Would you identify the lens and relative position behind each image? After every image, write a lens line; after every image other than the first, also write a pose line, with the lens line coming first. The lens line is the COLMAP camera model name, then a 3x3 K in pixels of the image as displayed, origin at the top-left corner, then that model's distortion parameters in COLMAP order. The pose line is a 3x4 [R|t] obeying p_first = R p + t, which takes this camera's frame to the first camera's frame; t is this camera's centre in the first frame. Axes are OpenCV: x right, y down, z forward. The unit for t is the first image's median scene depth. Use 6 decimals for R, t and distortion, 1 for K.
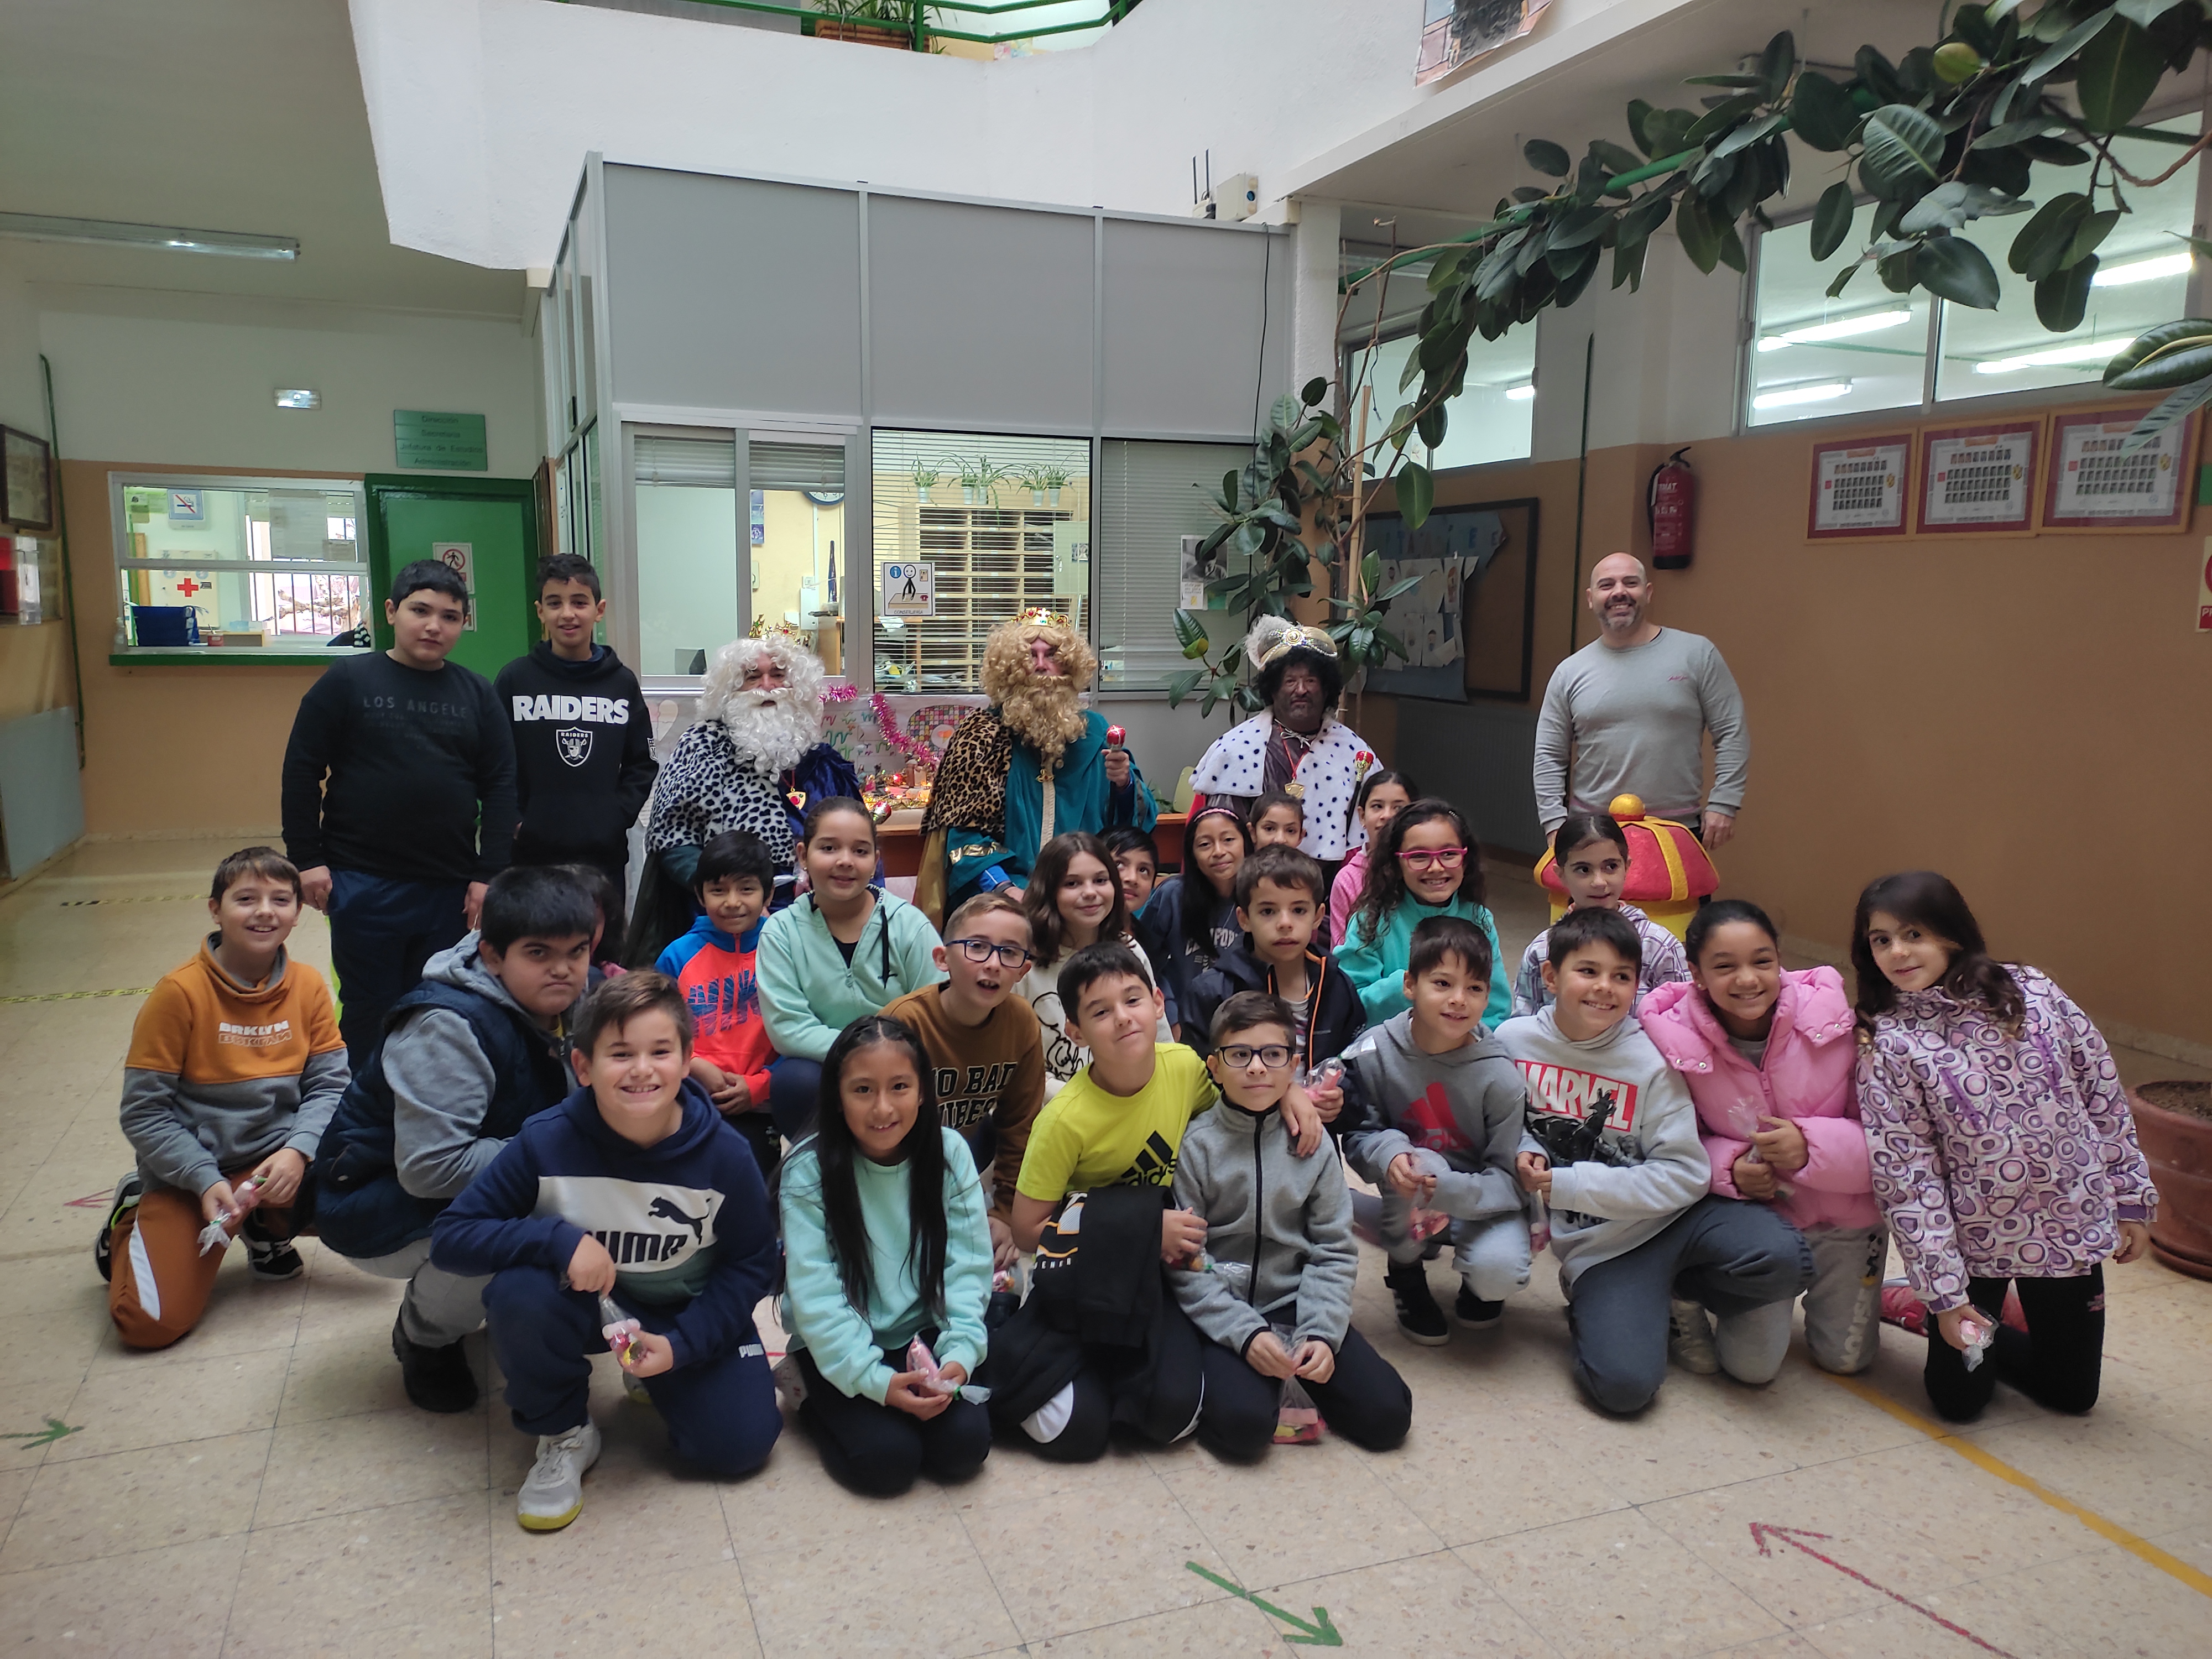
lens RADIAL K [[1646.5, 0, 1103.7], [0, 1646.5, 824.7], [0, 0, 1]] dist [0.070227, -0.062326]
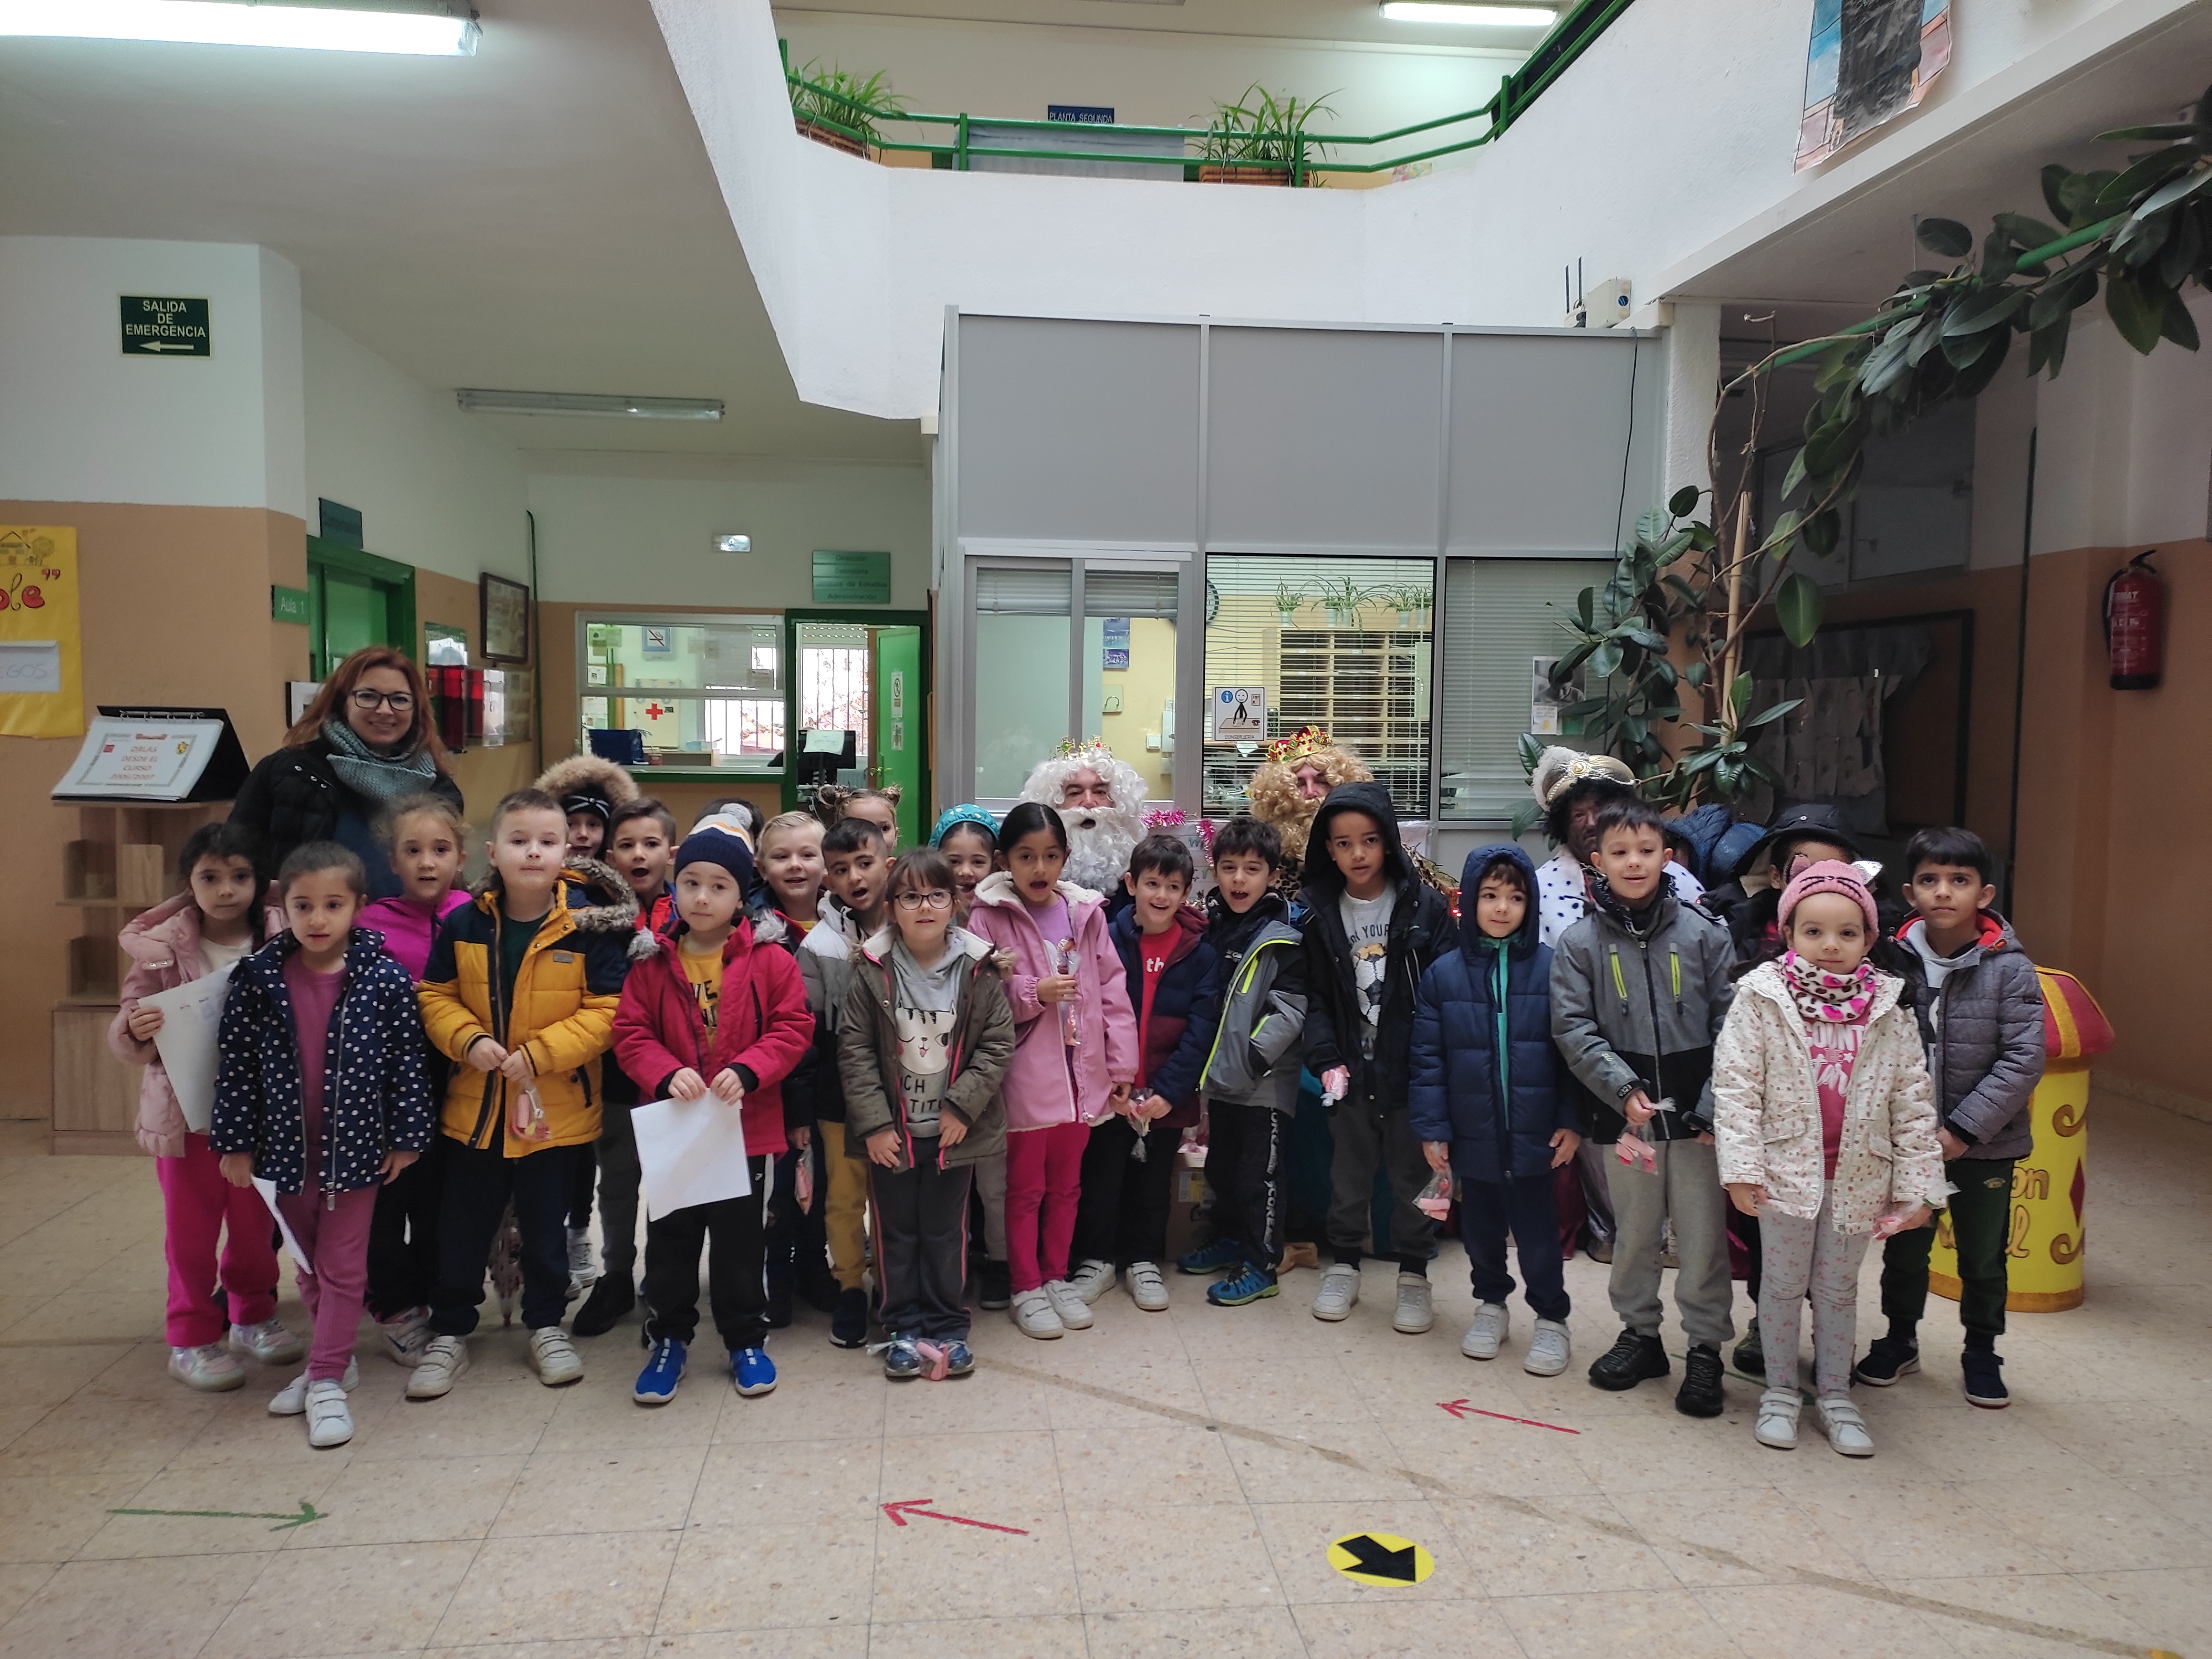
lens RADIAL K [[1631.6, 0, 1101.0], [0, 1631.6, 827.0], [0, 0, 1]] dist [0.068784, -0.058649]
pose [[0.966218, 0.018224, -0.257081, 0.052230], [-0.035871, 0.997297, -0.064122, -0.009199], [0.255217, 0.071177, 0.964260, 0.040198]]
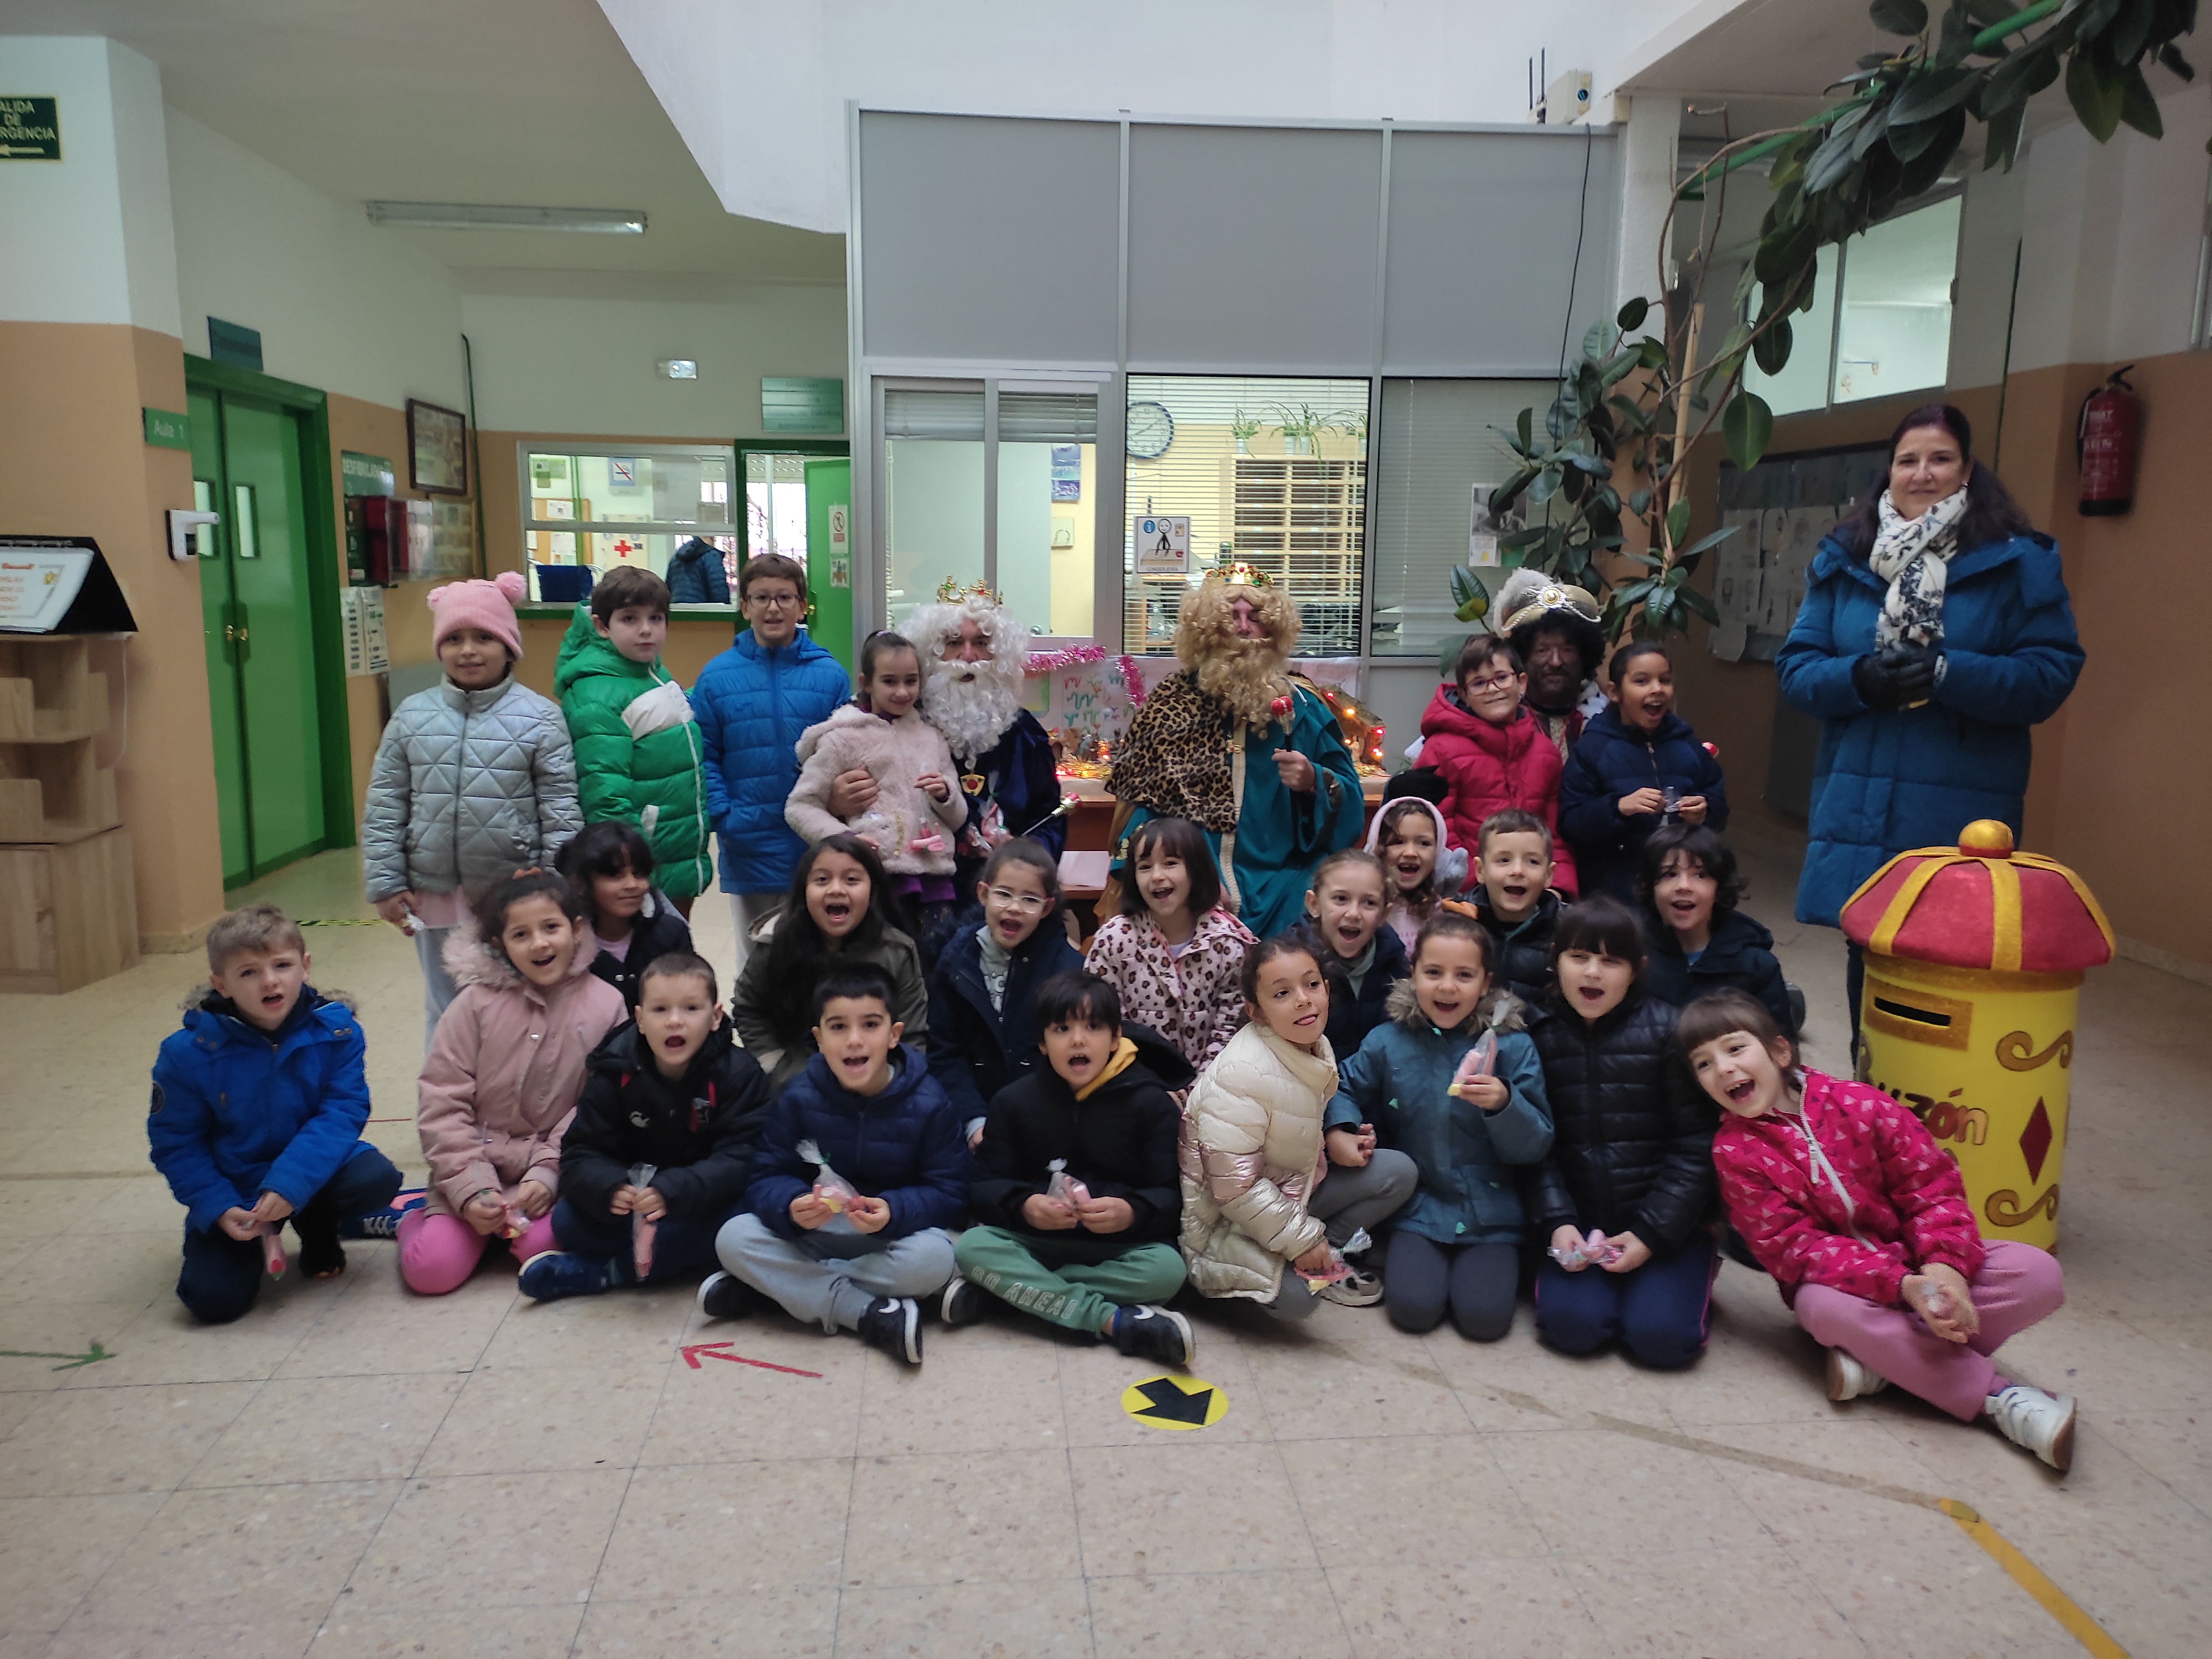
lens RADIAL K [[1640.4, 0, 1105.9], [0, 1640.4, 825.6], [0, 0, 1]] dist [0.072409, -0.068659]
pose [[0.962491, 0.043198, -0.267854, 0.106144], [-0.036482, 0.998884, 0.030000, -0.008929], [0.268851, -0.019103, 0.962992, 0.078060]]
